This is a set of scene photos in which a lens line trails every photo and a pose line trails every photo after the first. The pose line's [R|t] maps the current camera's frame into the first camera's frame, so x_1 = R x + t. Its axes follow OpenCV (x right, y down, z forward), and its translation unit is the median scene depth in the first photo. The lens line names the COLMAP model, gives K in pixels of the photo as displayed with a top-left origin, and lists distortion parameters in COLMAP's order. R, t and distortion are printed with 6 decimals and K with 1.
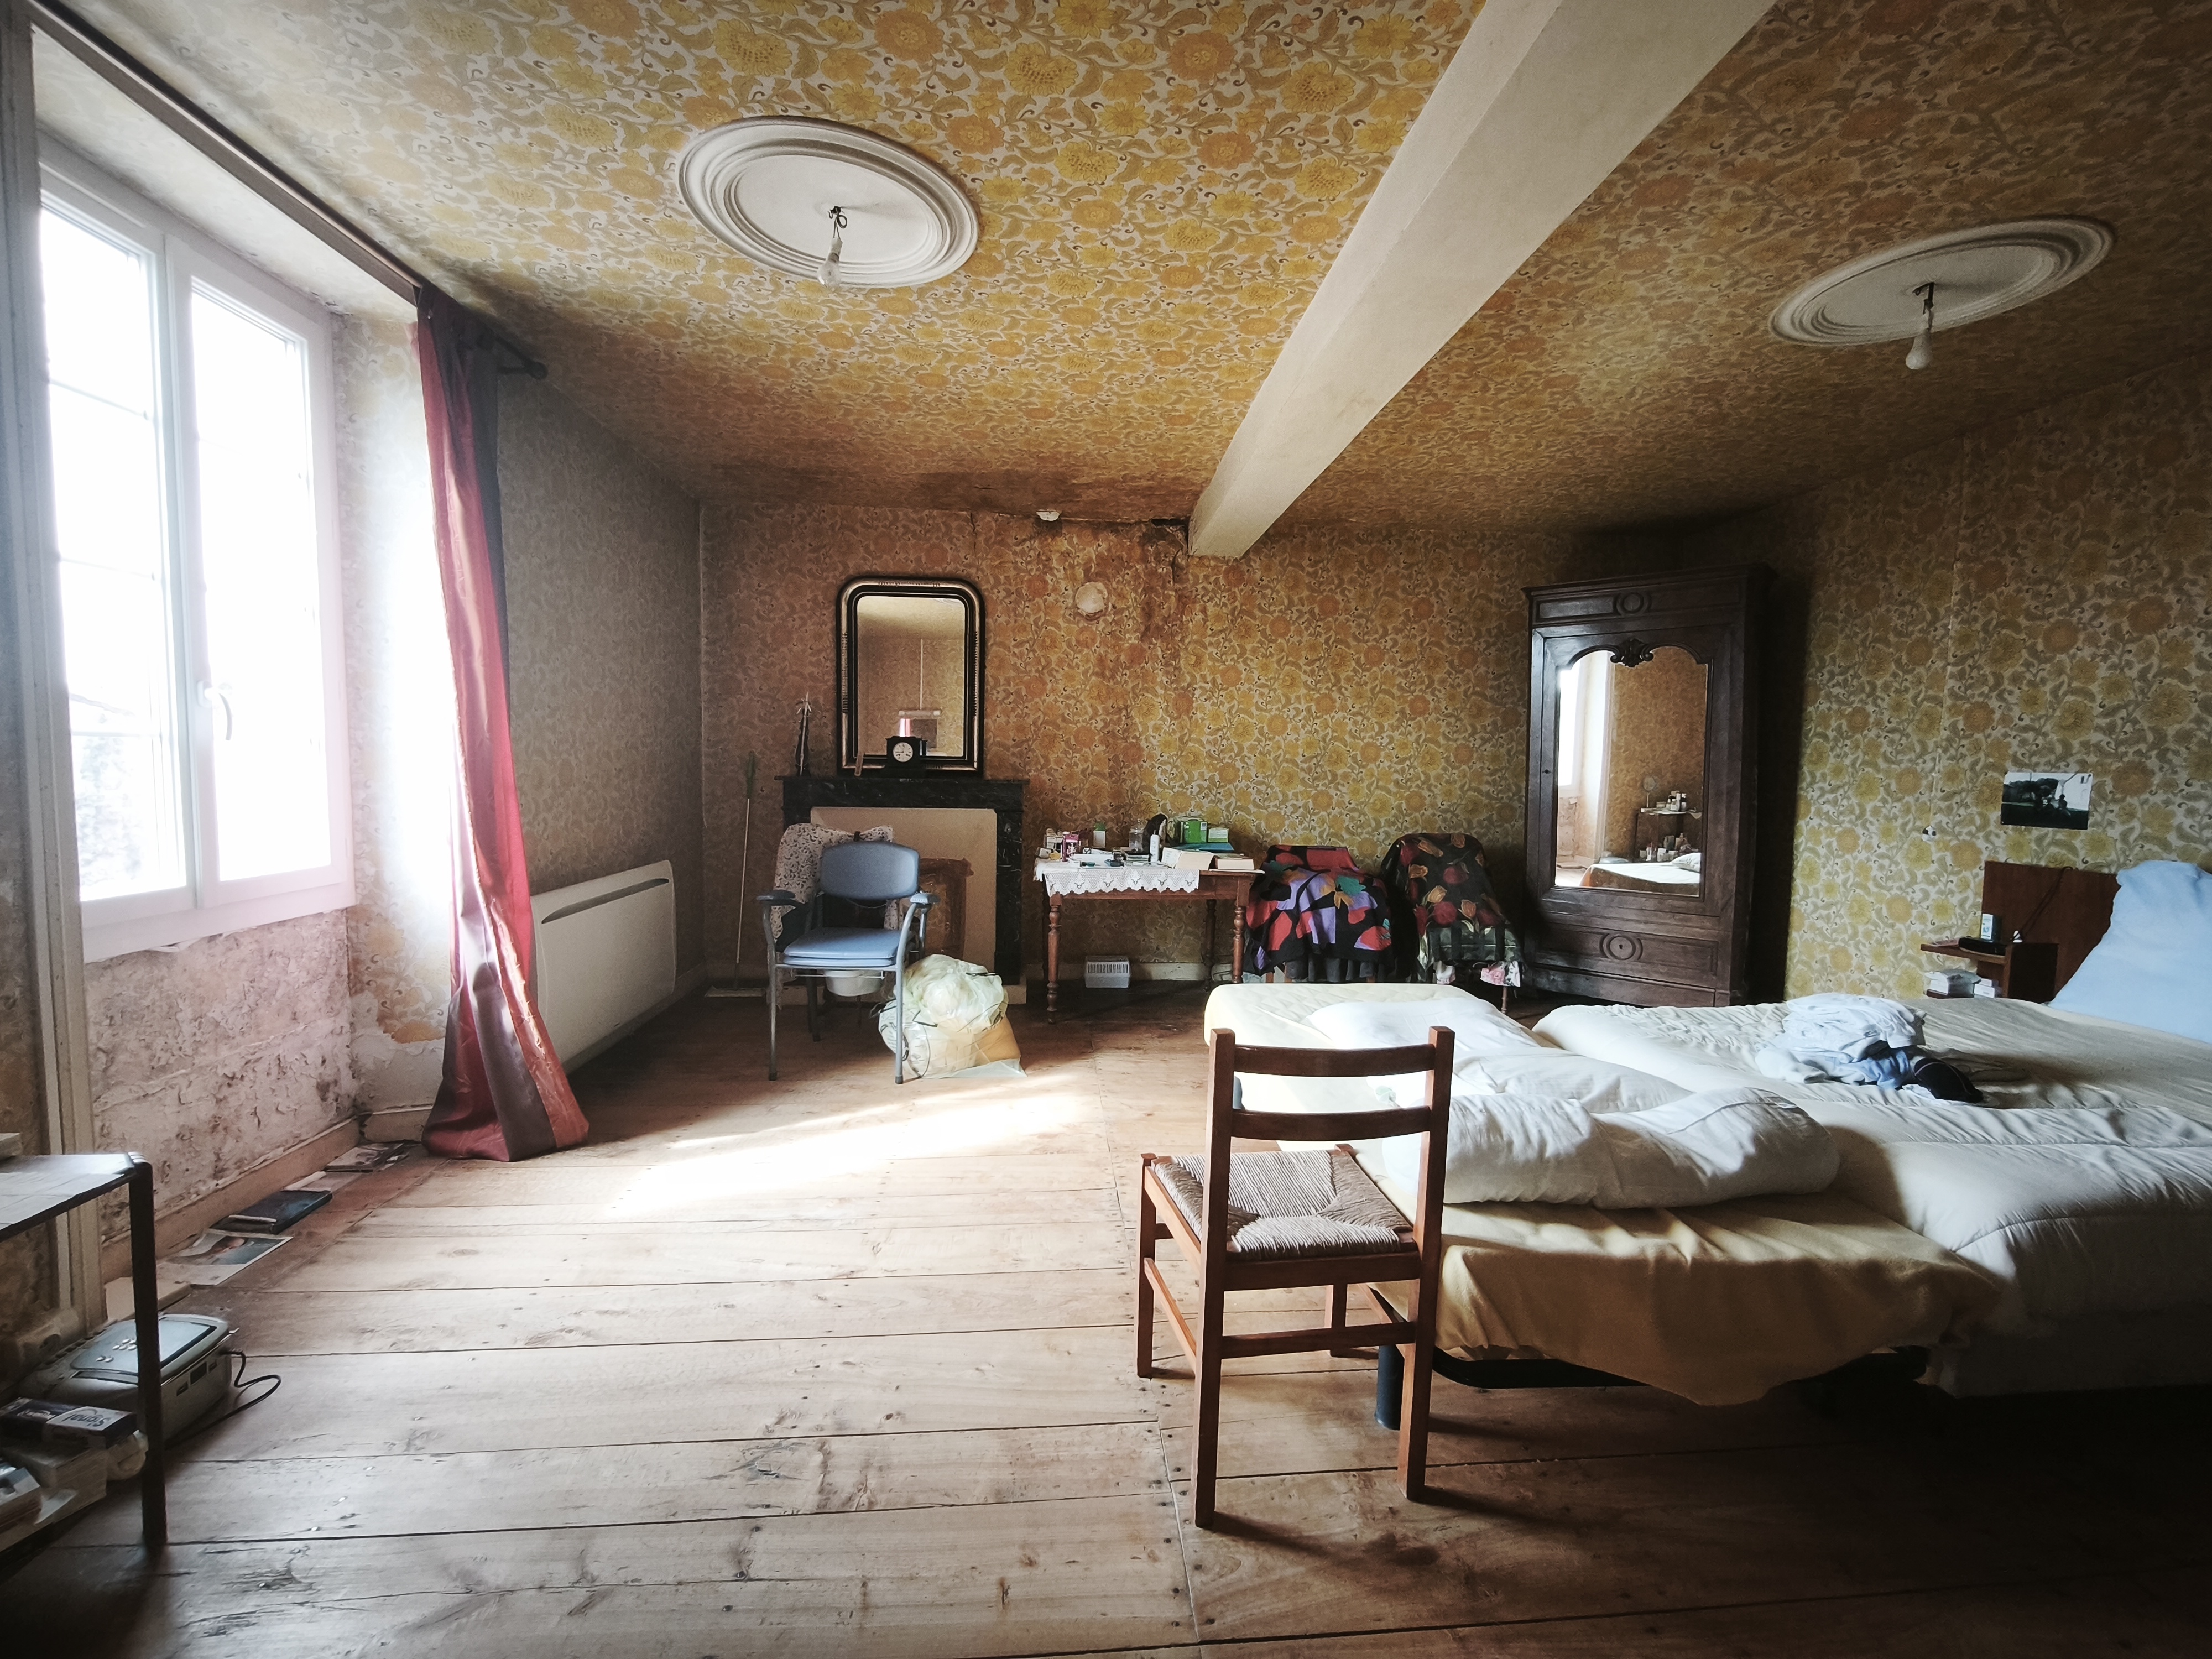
lens RADIAL K [[935.4, 0, 1113.7], [0, 935.4, 825.5], [0, 0, 1]] dist [0.001259, -0.000160]
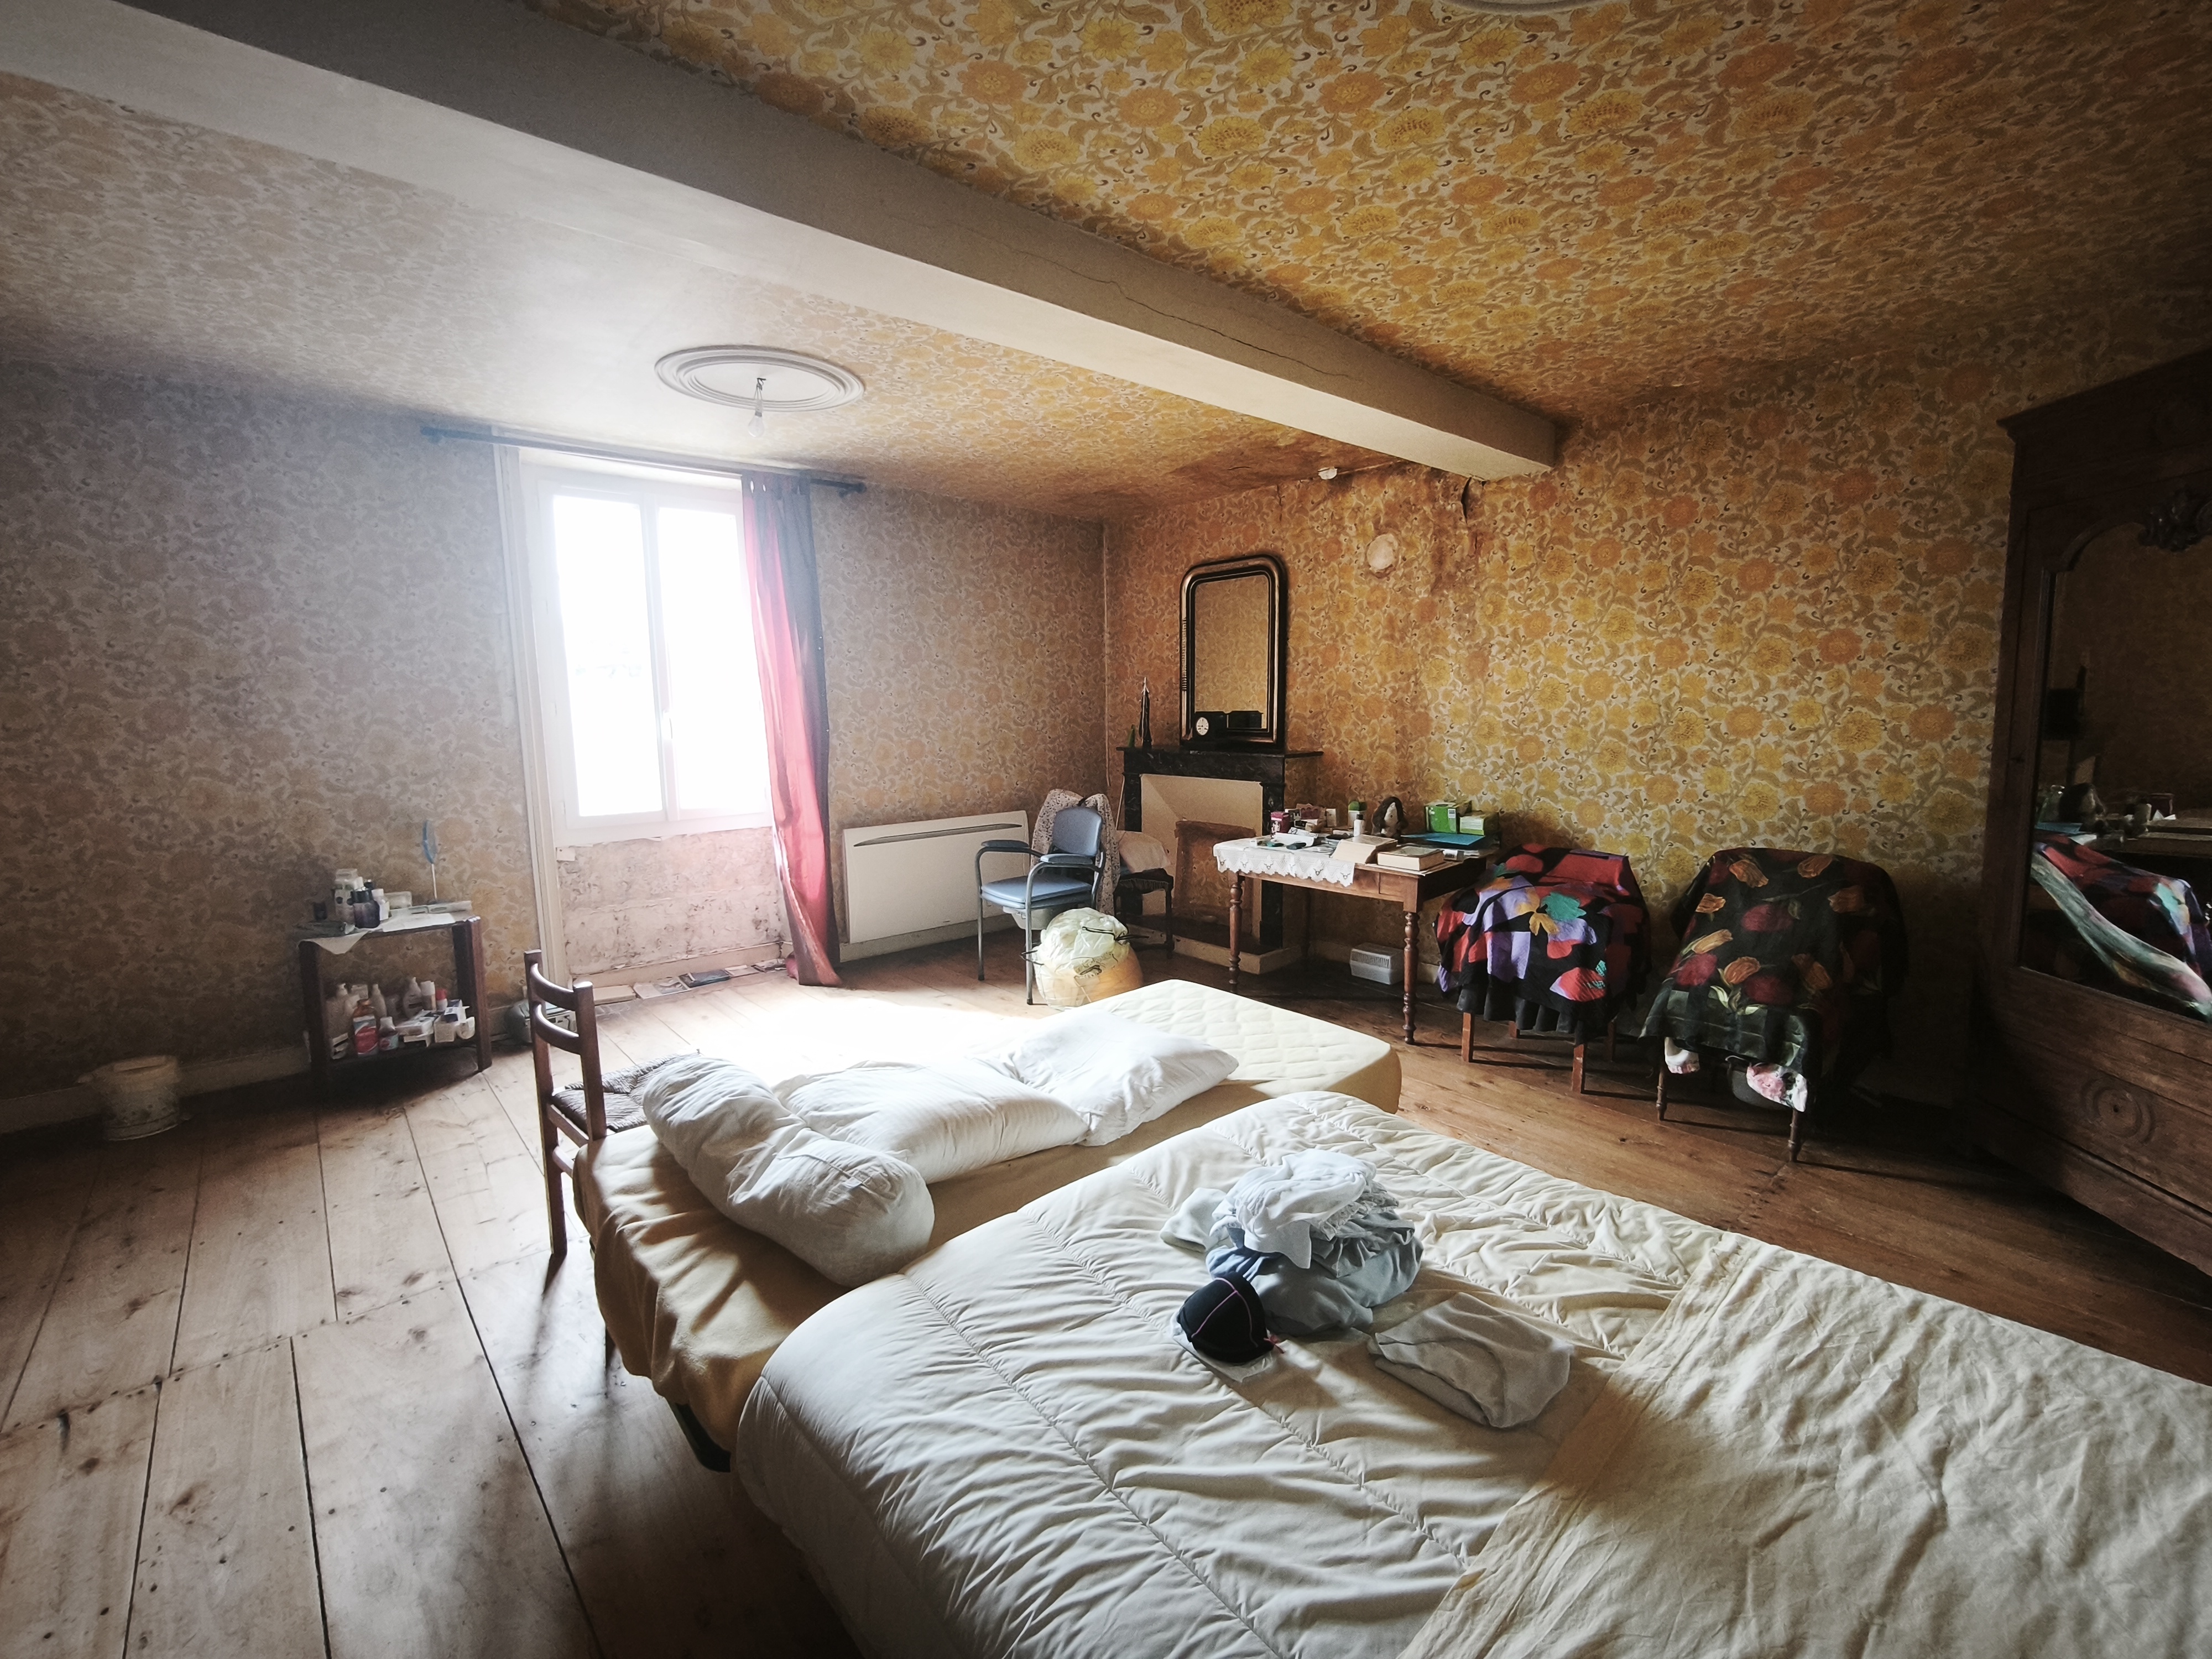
lens RADIAL K [[935.4, 0, 1113.7], [0, 935.4, 825.5], [0, 0, 1]] dist [0.001259, -0.000160]
pose [[0.605269, 0.082898, -0.791693, 0.554207], [-0.032804, 0.996315, 0.079244, -0.043194], [0.795345, -0.021993, 0.605758, 0.238115]]
